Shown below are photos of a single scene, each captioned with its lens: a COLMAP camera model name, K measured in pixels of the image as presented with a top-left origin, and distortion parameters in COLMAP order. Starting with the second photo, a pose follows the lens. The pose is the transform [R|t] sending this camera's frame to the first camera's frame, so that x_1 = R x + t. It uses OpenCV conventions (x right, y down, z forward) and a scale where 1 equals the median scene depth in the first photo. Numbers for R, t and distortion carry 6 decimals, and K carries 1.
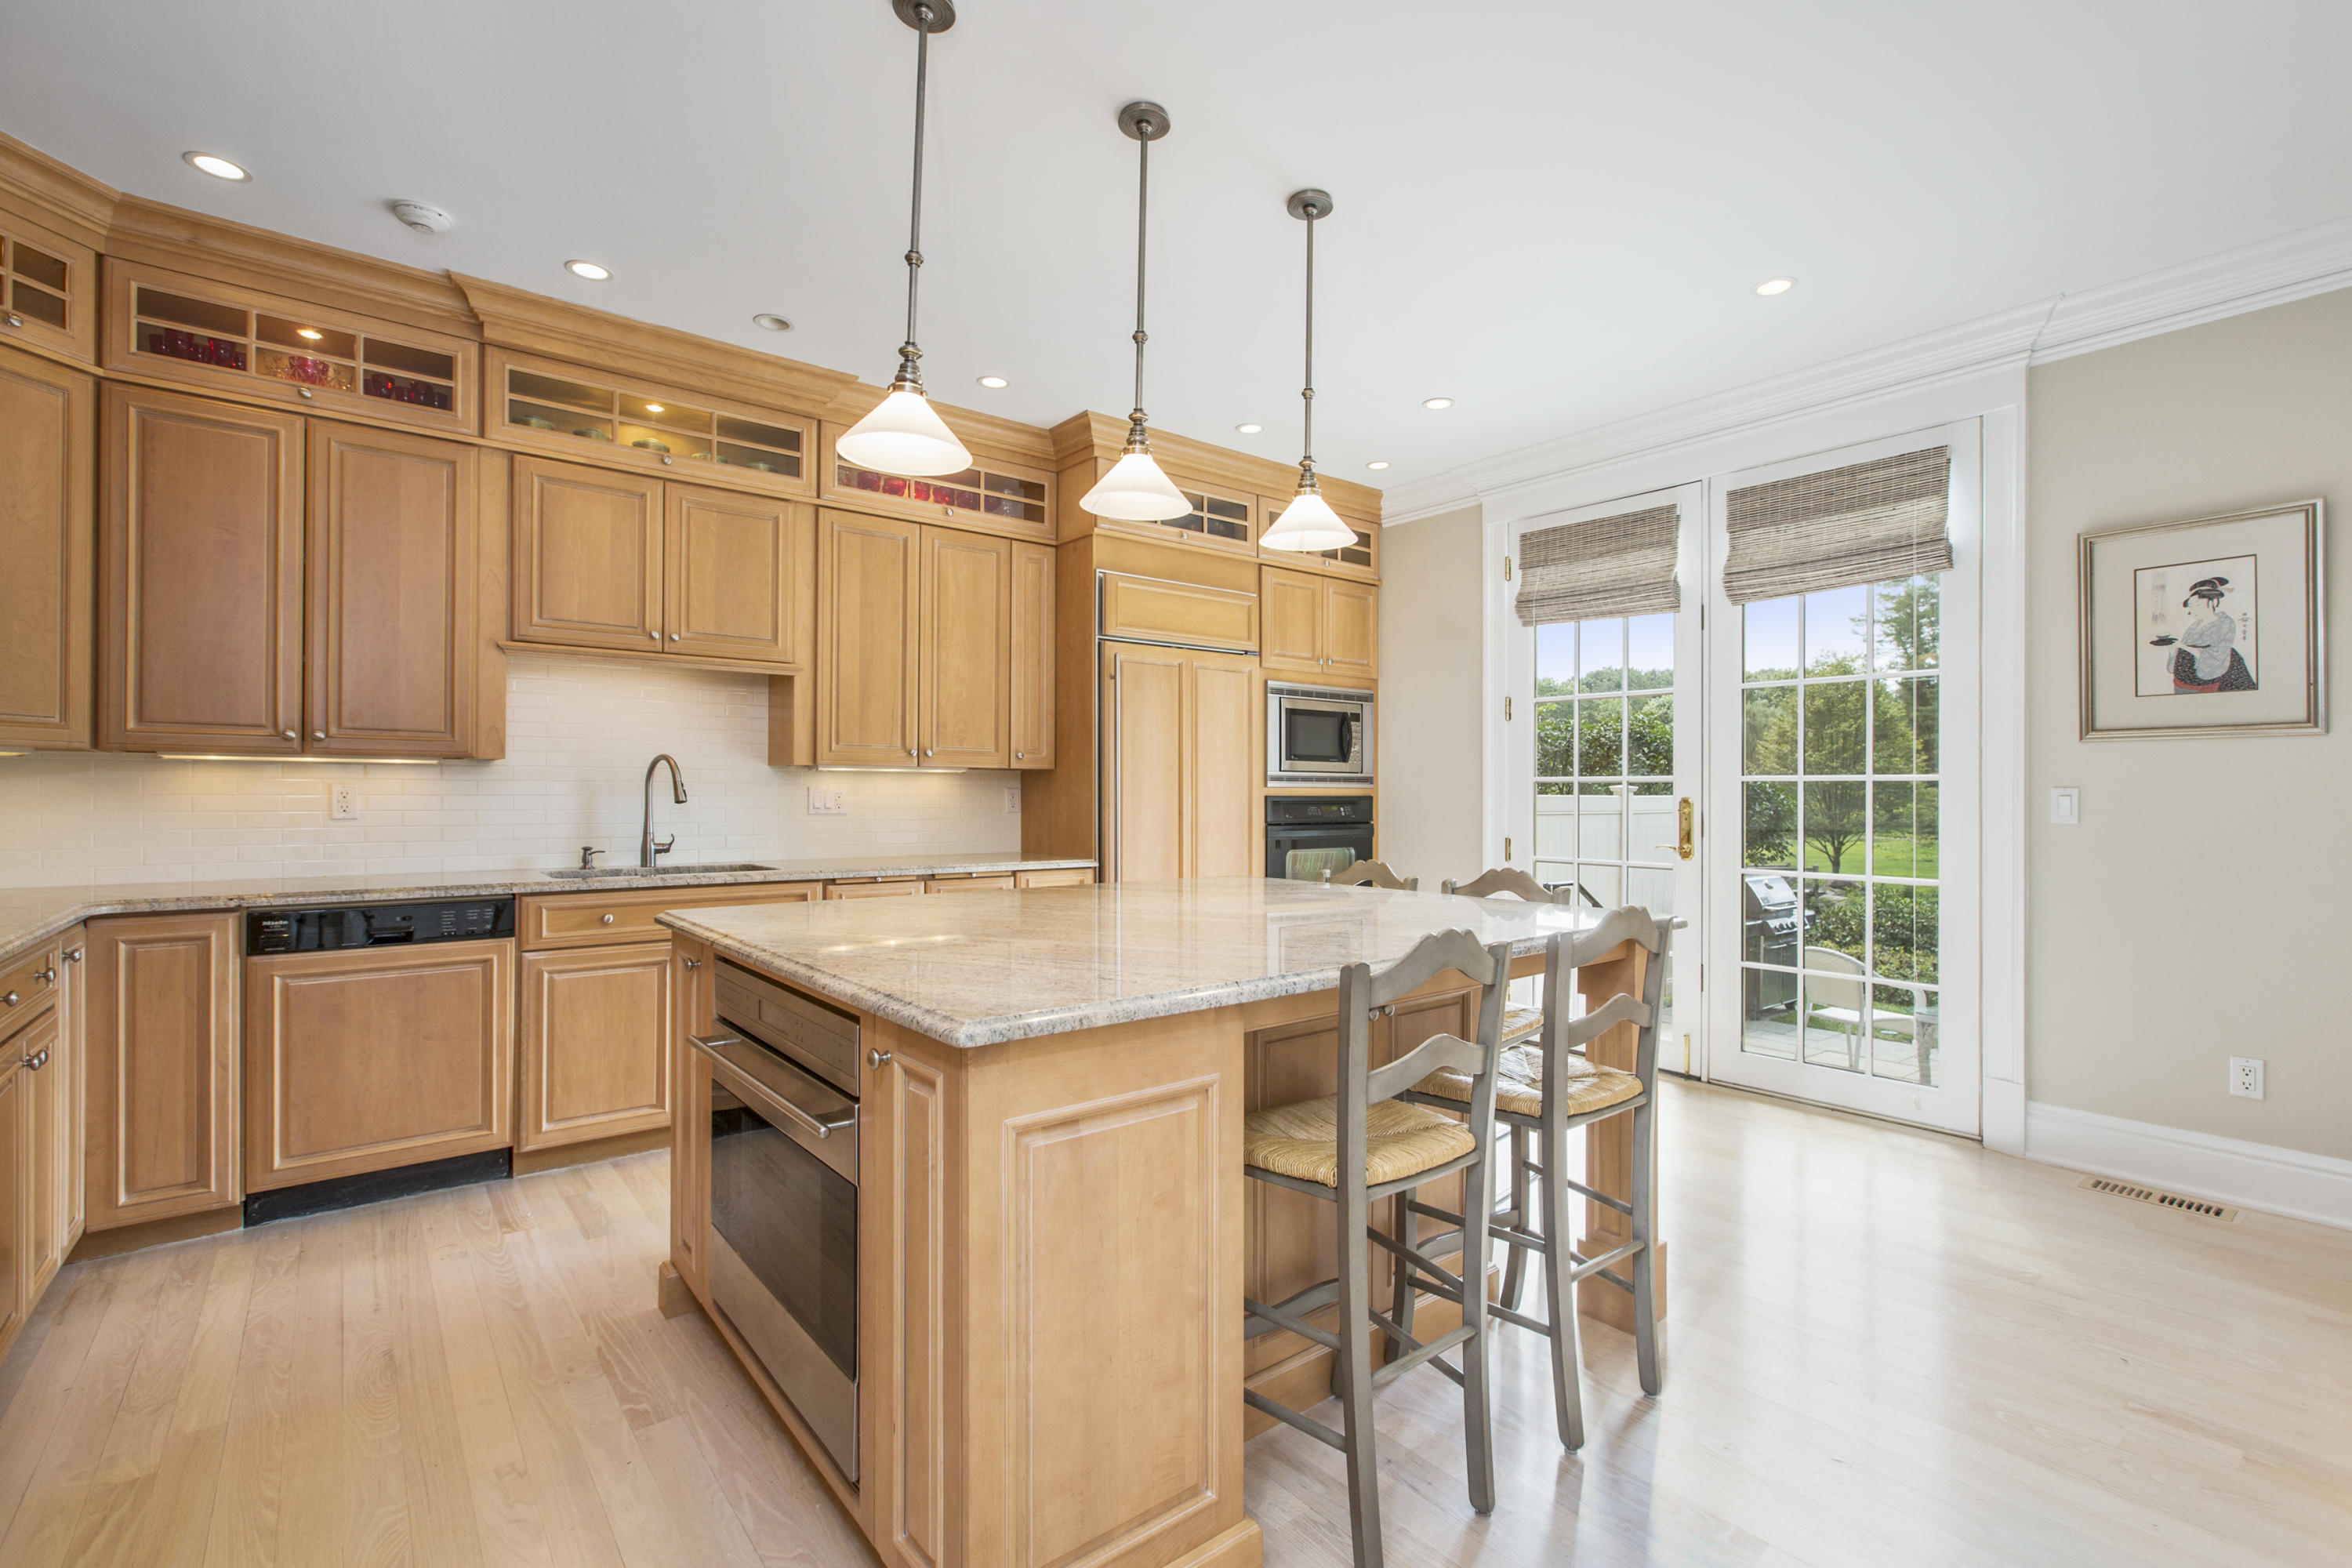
lens RADIAL K [[1055.9, 0, 1196.4], [0, 1055.9, 784.2], [0, 0, 1]] dist [-0.016268, 0.013172]
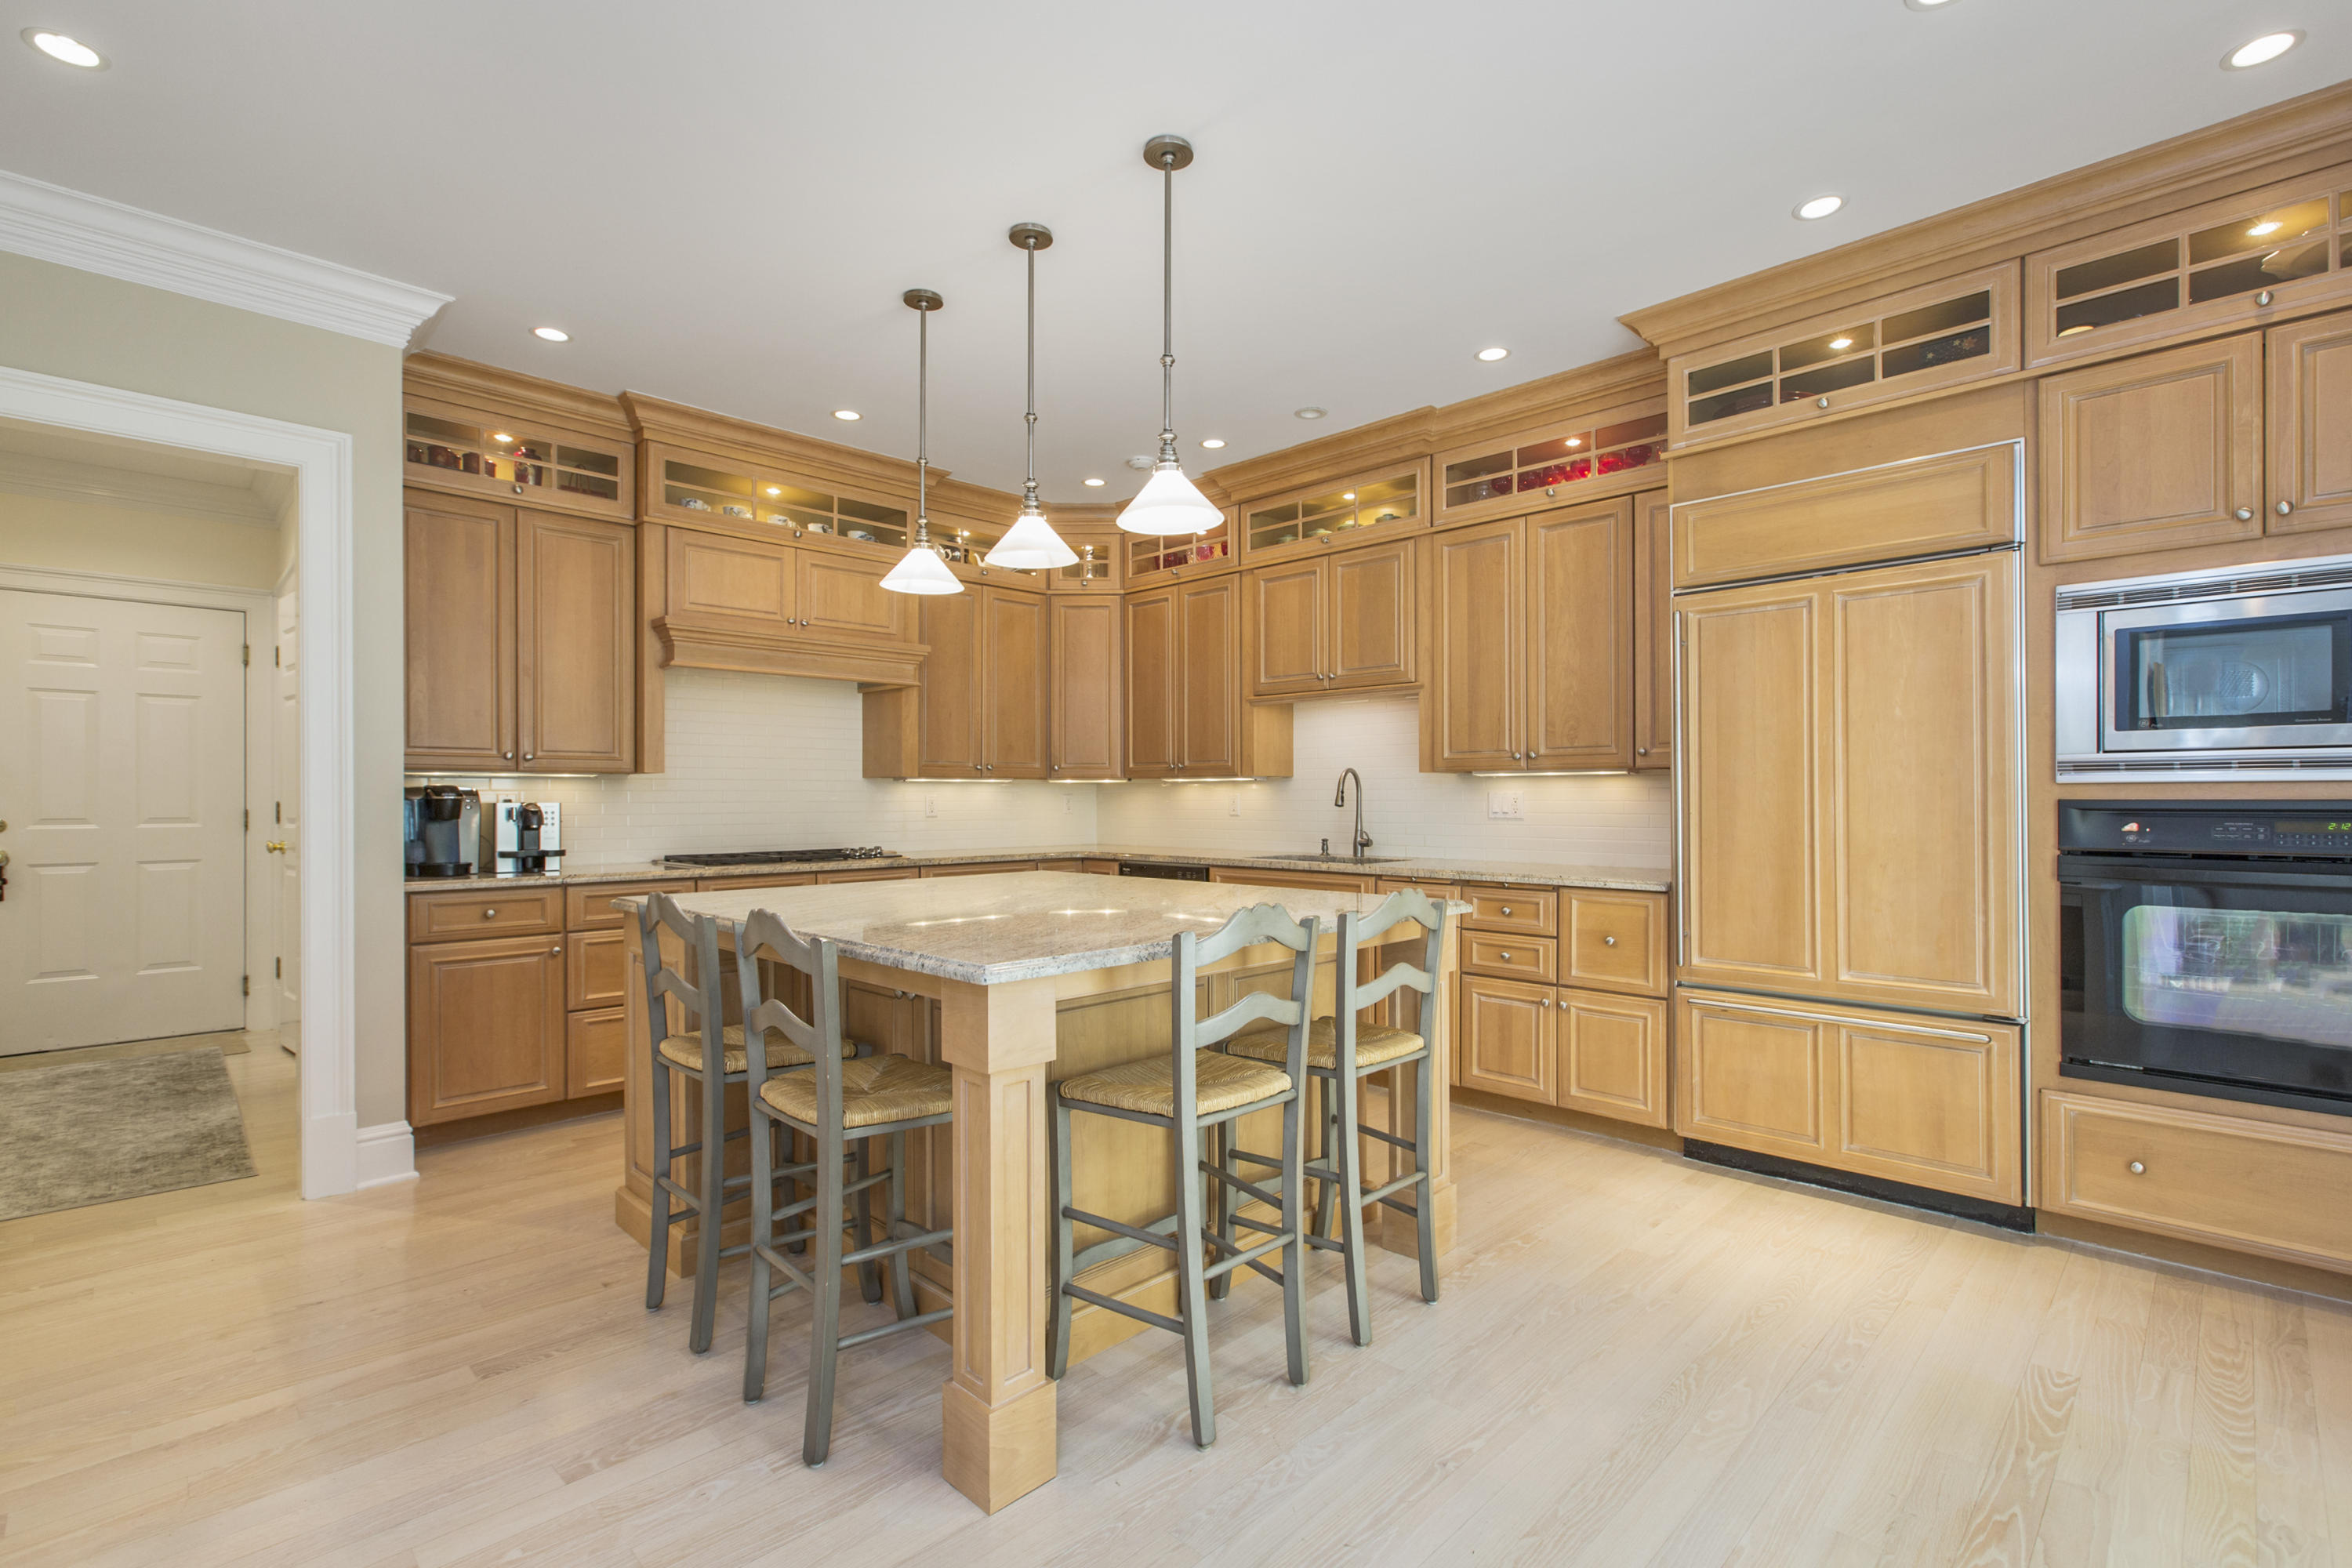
lens RADIAL K [[1081.8, 0, 1183.5], [0, 1081.8, 785.3], [0, 0, 1]] dist [0.008597, -0.000326]
pose [[0.102174, -0.016142, -0.994636, 0.702593], [0.010705, 0.999828, -0.015126, 0.009043], [0.994709, -0.009102, 0.102329, 0.610083]]
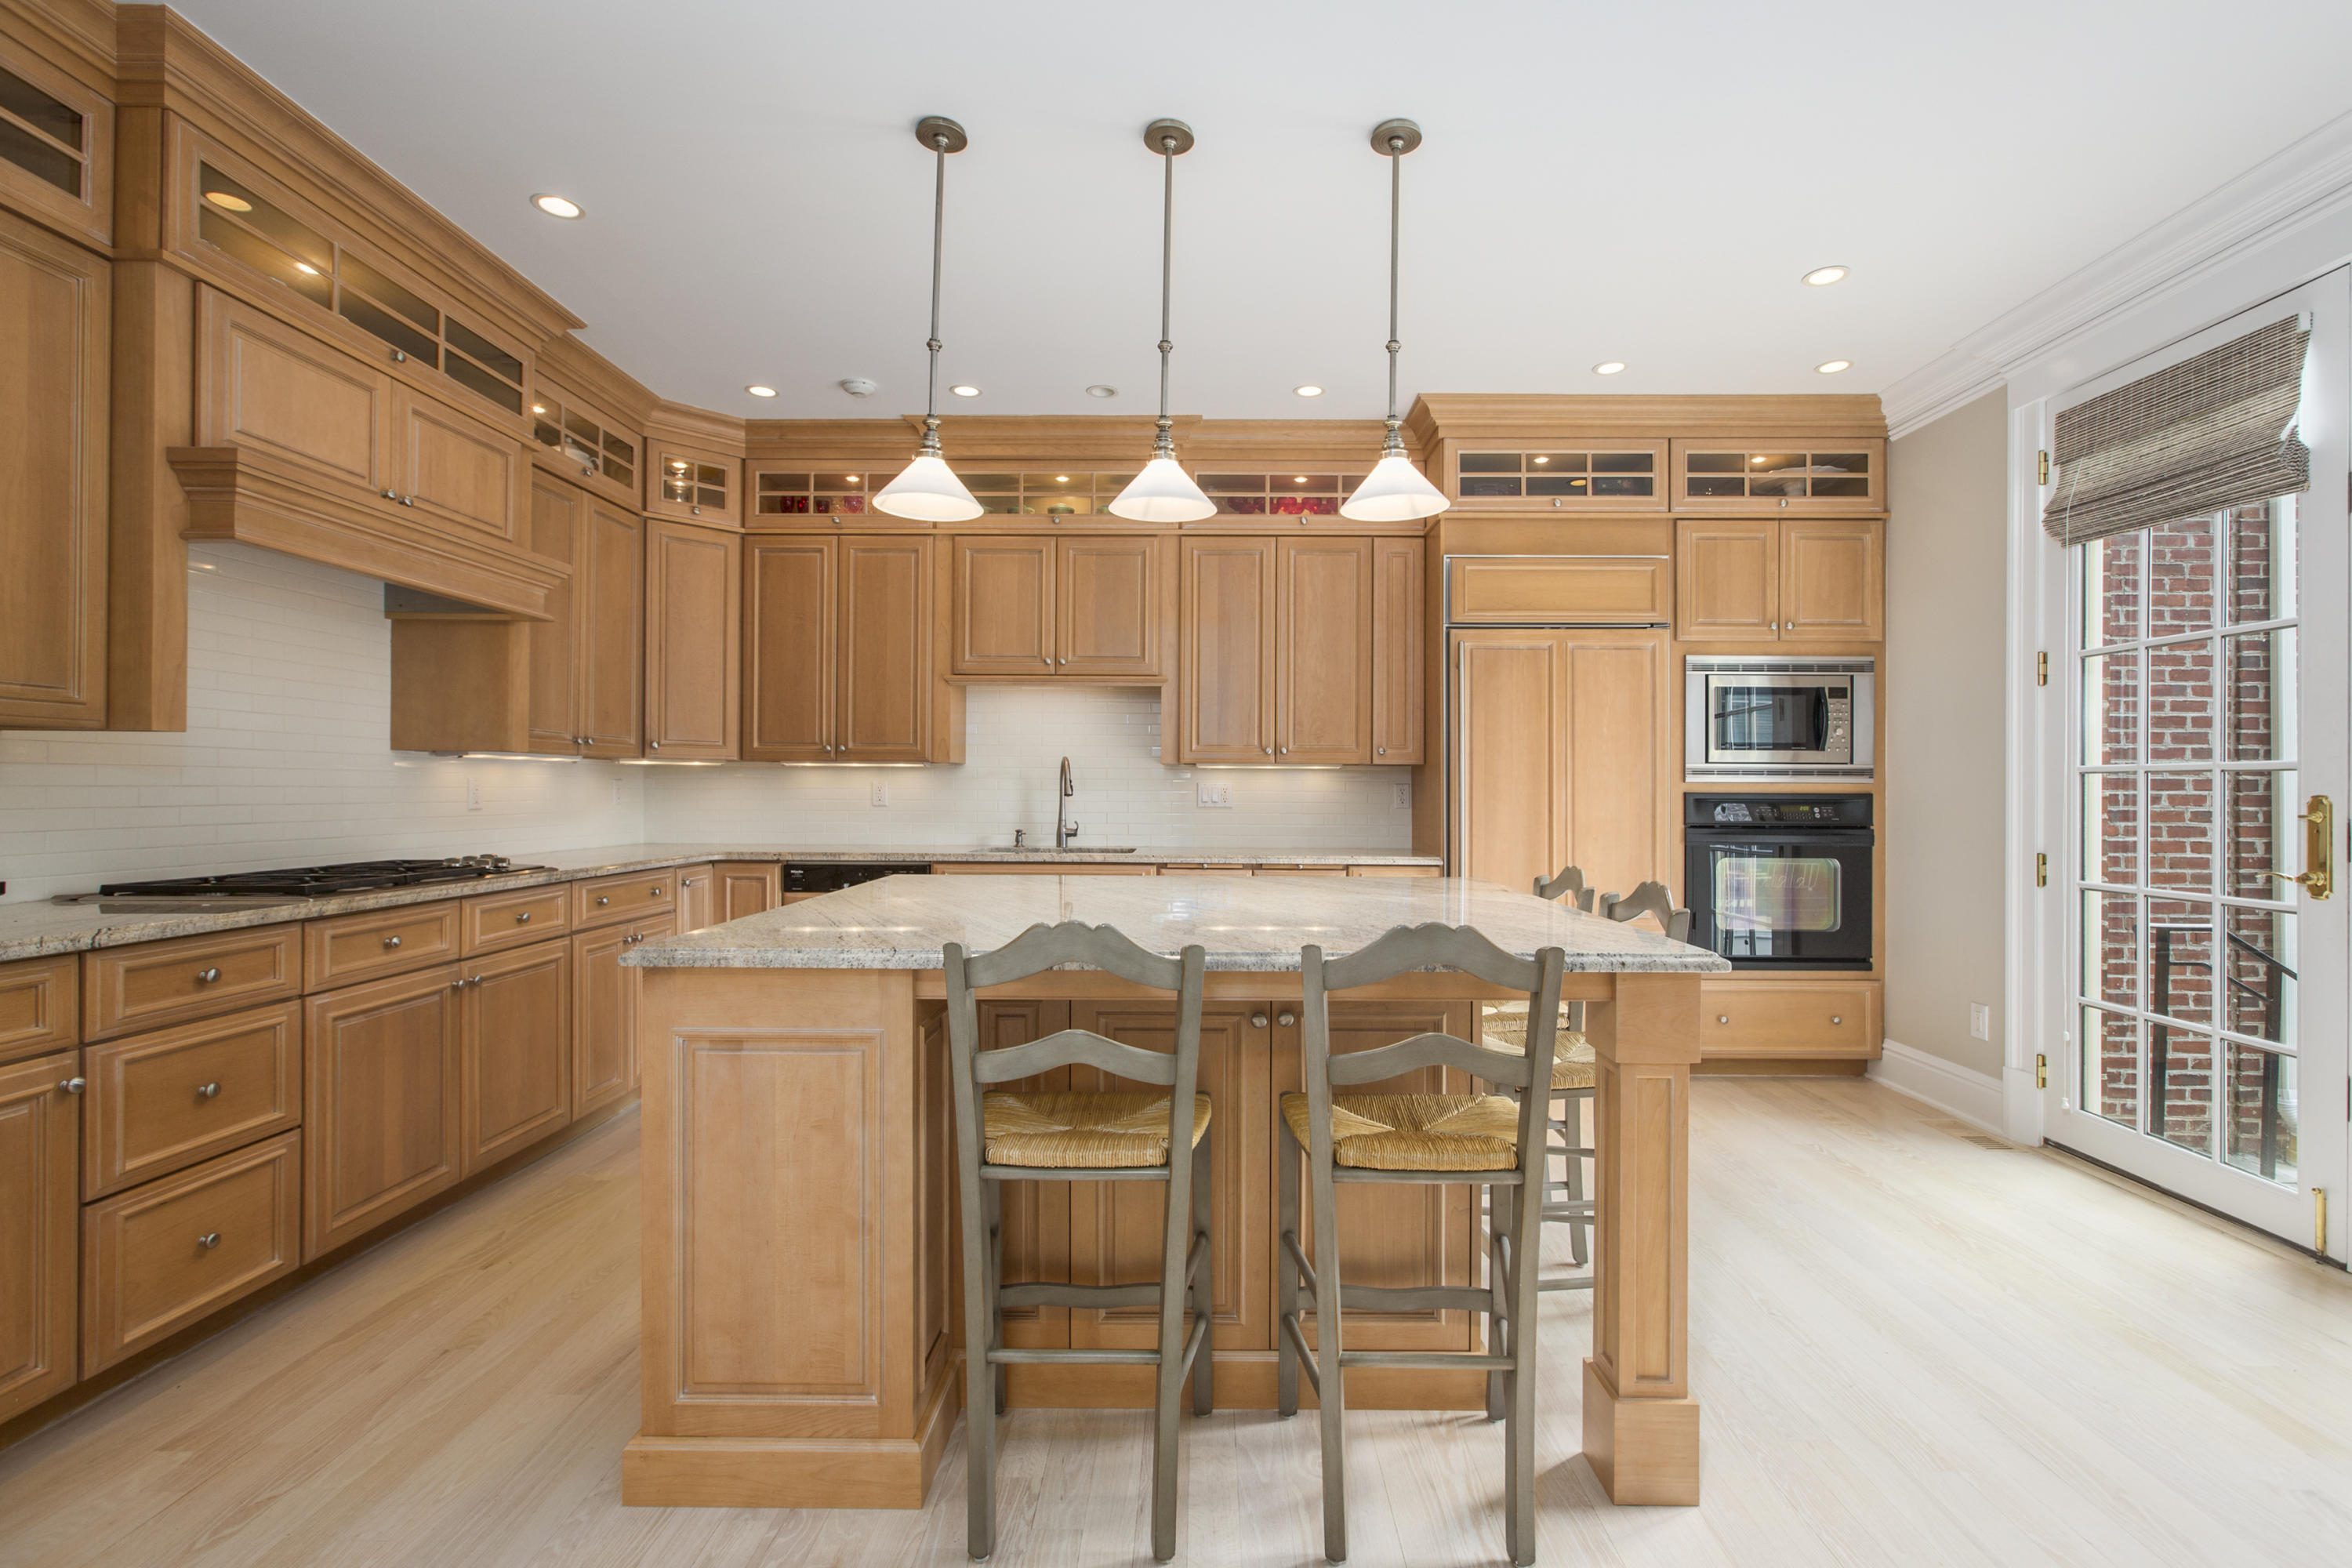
lens RADIAL K [[1055.9, 0, 1196.4], [0, 1055.9, 784.2], [0, 0, 1]] dist [-0.016268, 0.013172]
pose [[0.768828, -0.002535, -0.639451, 0.372709], [0.002373, 0.999997, -0.001111, 0.005214], [0.639452, -0.000663, 0.768831, 0.129577]]
